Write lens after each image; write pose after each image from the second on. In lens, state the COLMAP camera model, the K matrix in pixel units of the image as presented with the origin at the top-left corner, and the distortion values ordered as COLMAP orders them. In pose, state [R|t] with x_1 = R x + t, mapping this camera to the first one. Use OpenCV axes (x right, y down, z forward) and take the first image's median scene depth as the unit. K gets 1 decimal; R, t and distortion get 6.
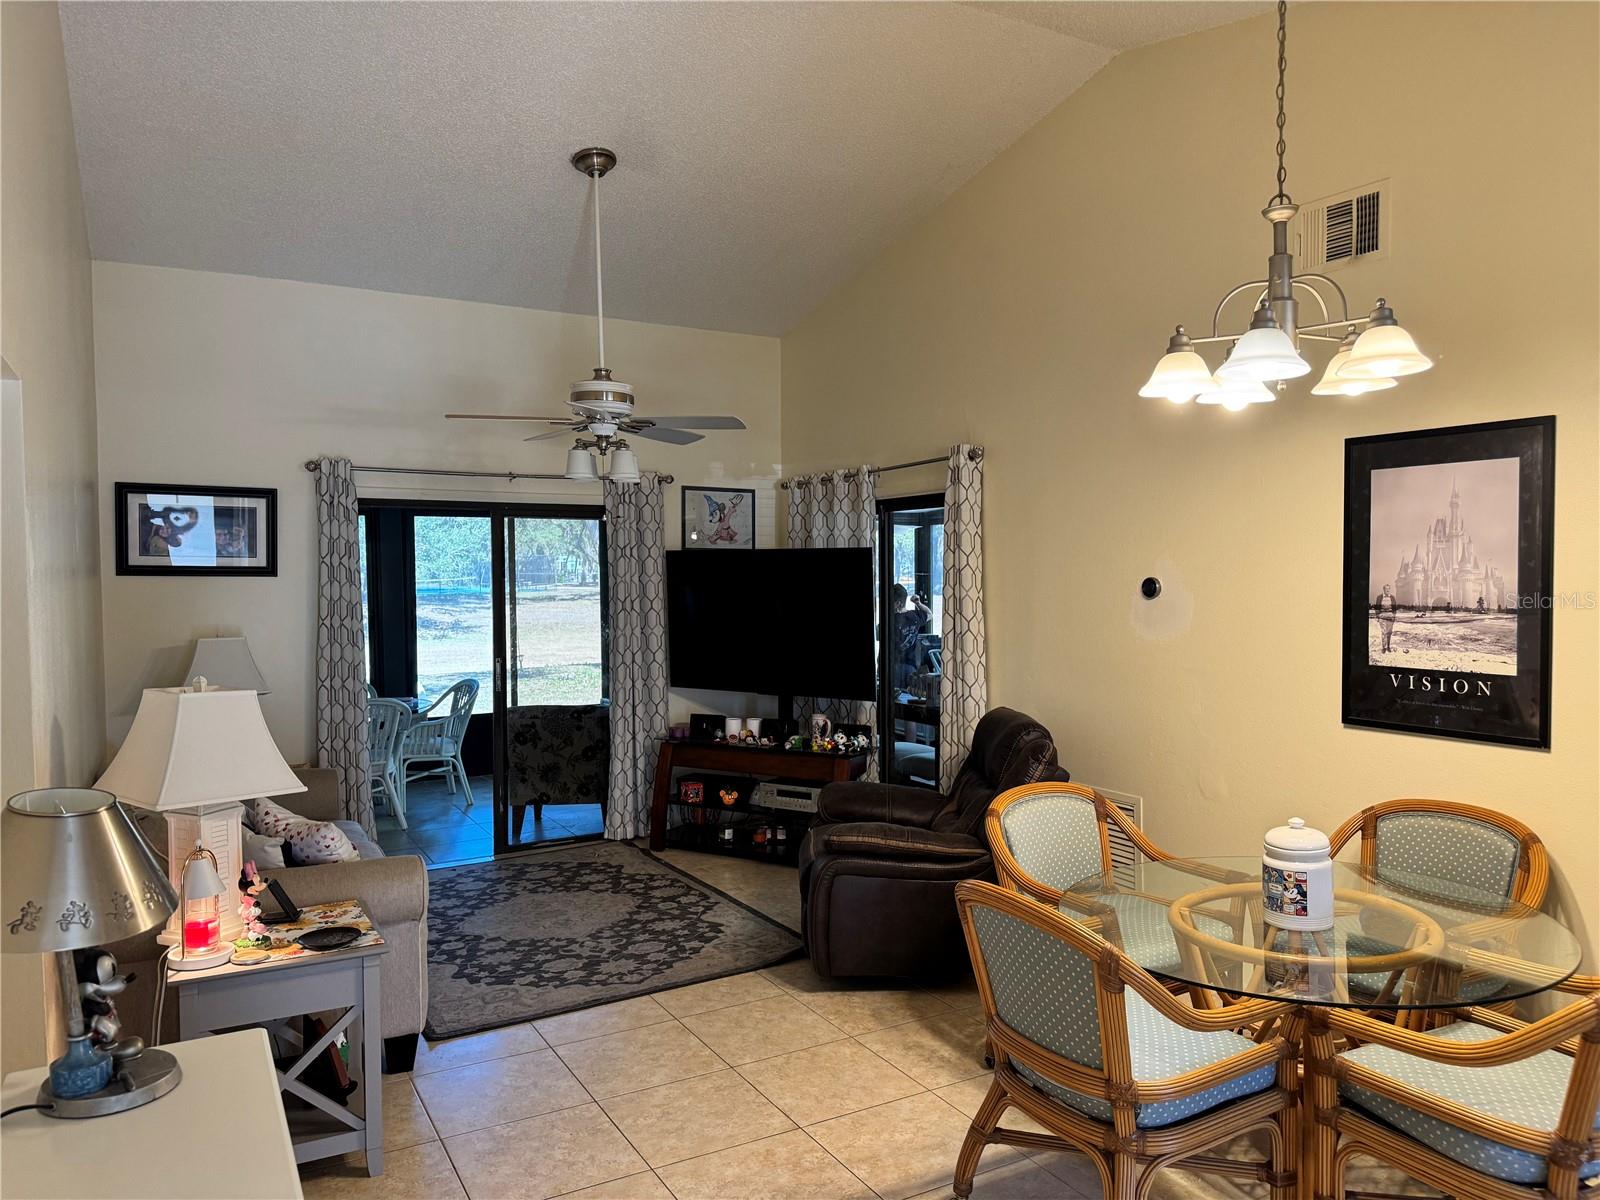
lens RADIAL K [[1112.2, 0, 813.5], [0, 1112.2, 608.1], [0, 0, 1]] dist [0.191590, -0.367832]
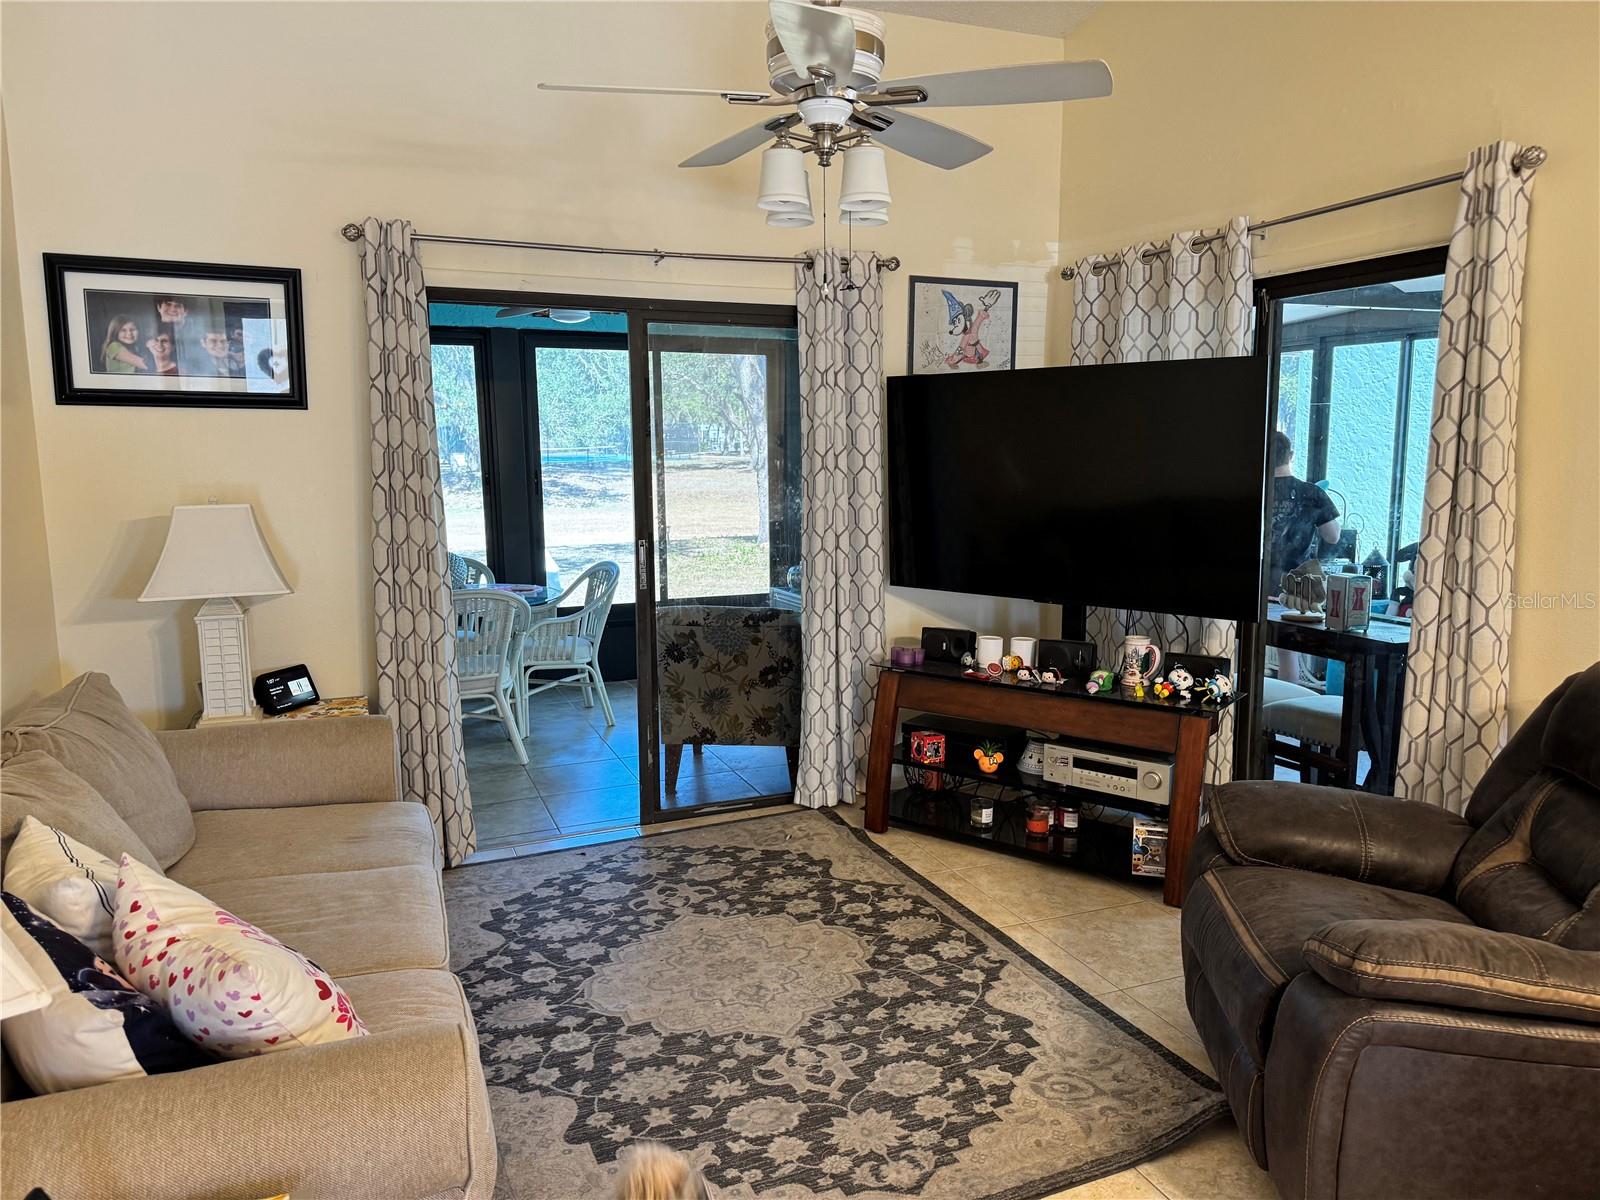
lens RADIAL K [[1113.9, 0, 812.4], [0, 1113.9, 598.7], [0, 0, 1]] dist [0.153639, -0.246405]
pose [[0.992252, 0.018441, -0.122862, -0.108189], [-0.005218, 0.994236, 0.107089, 0.008392], [0.124128, -0.105618, 0.986629, 0.394679]]
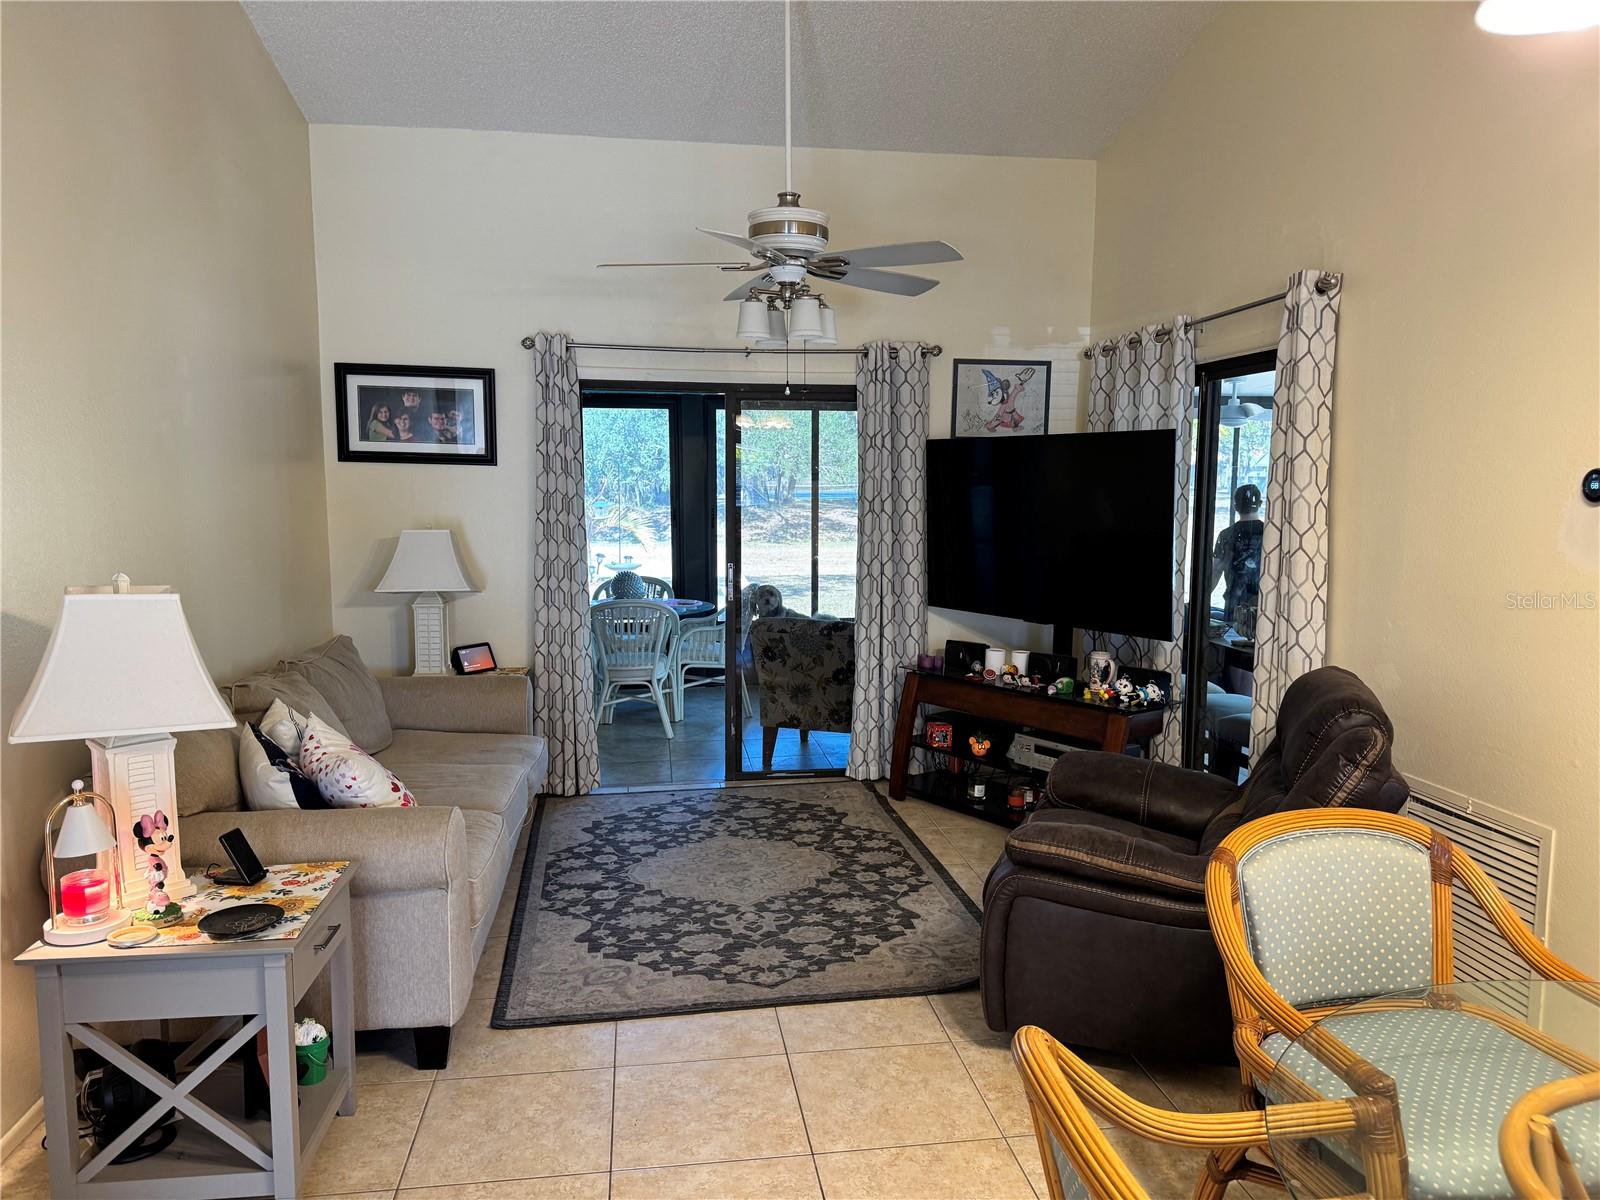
lens RADIAL K [[1113.9, 0, 812.4], [0, 1113.9, 598.7], [0, 0, 1]] dist [0.153639, -0.246405]
pose [[0.932203, 0.049077, -0.358594, 0.104993], [-0.022149, 0.996643, 0.078822, 0.002170], [0.361258, -0.065536, 0.930160, 0.232267]]
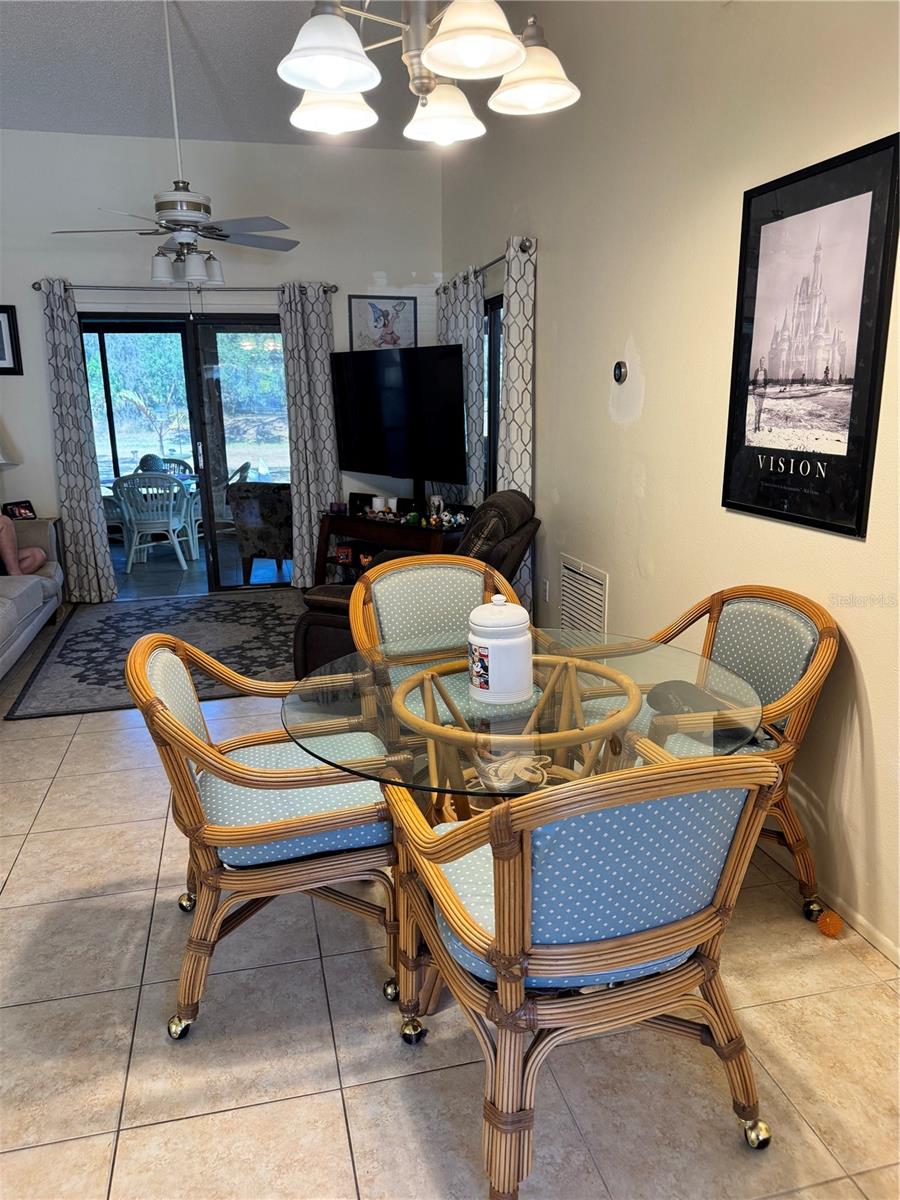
lens RADIAL K [[838.4, 0, 447.2], [0, 838.4, 606.4], [0, 0, 1]] dist [0.176670, -0.361652]
pose [[0.959915, 0.063390, -0.273031, 0.295338], [-0.002680, 0.976122, 0.217208, 0.017291], [0.280280, -0.207769, 0.937163, 0.149461]]
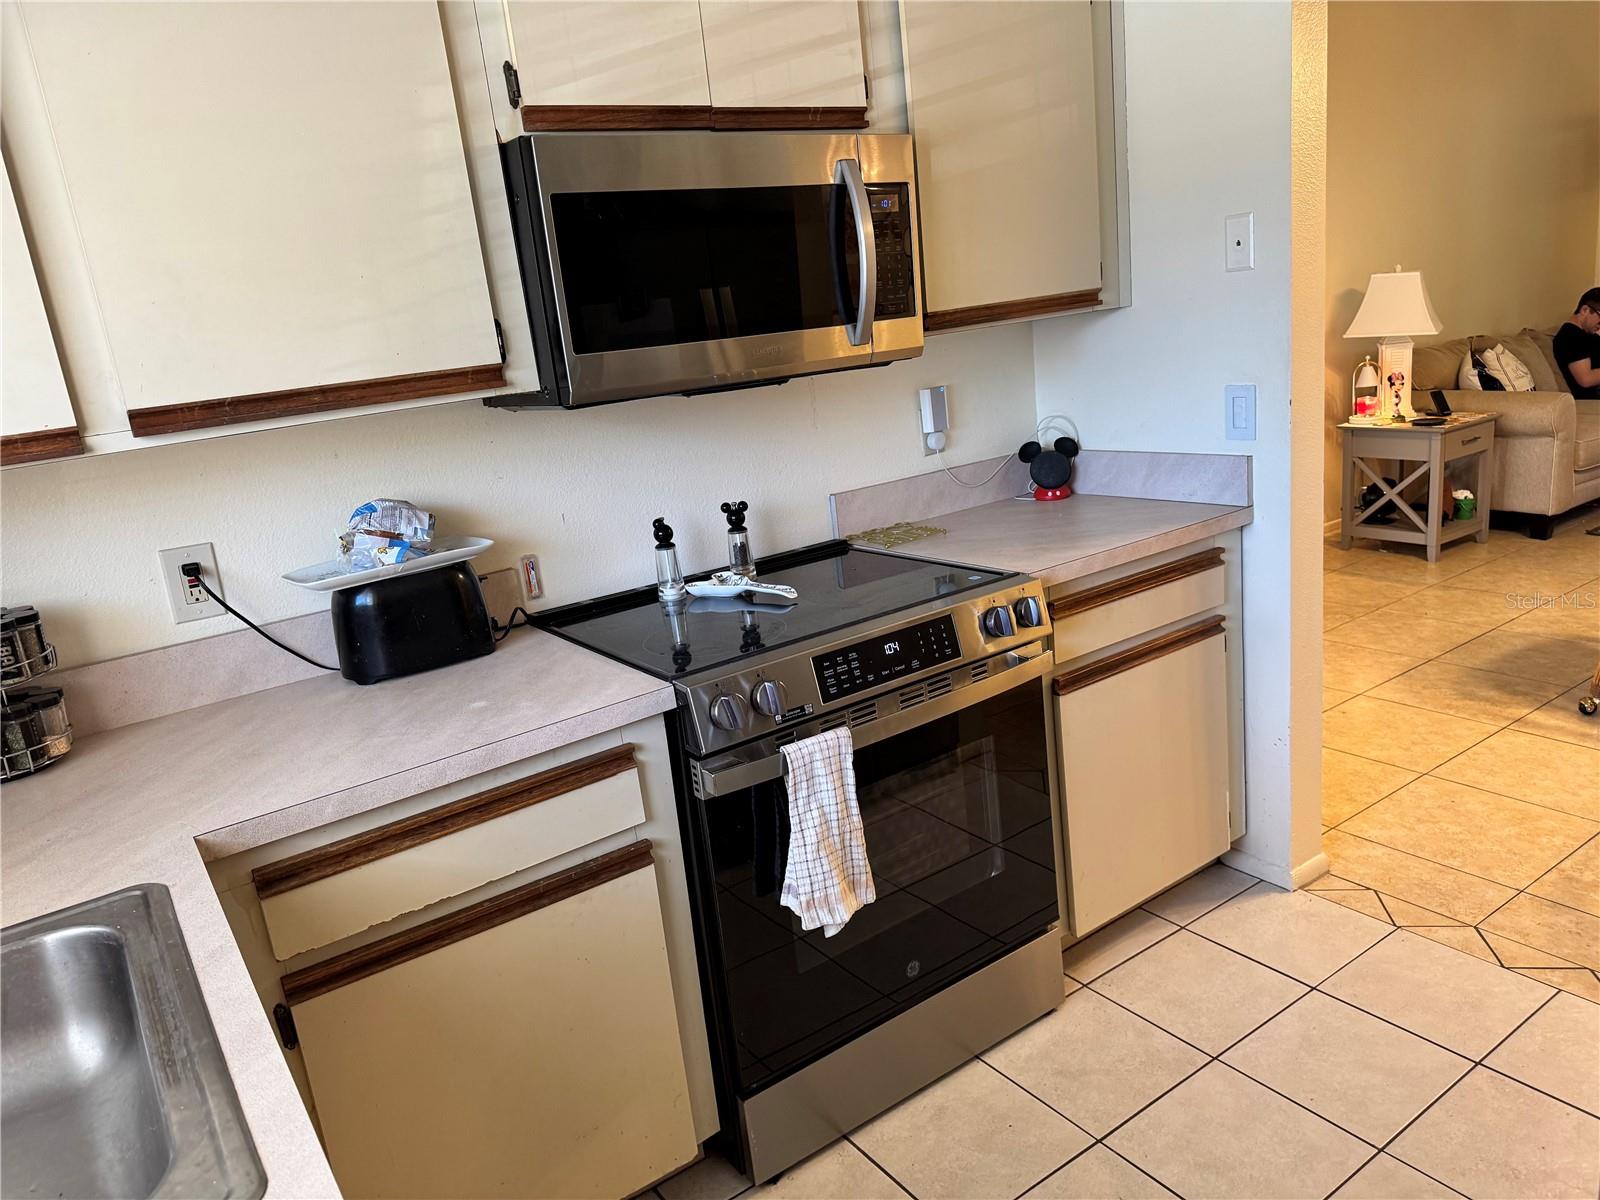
lens RADIAL K [[1148.9, 0, 819.6], [0, 1148.9, 604.1], [0, 0, 1]] dist [0.132963, -0.150351]
pose [[0.110050, 0.249806, -0.962022, 0.654668], [0.064077, 0.964104, 0.257677, 0.021263], [0.991858, -0.090001, 0.090092, -0.044934]]
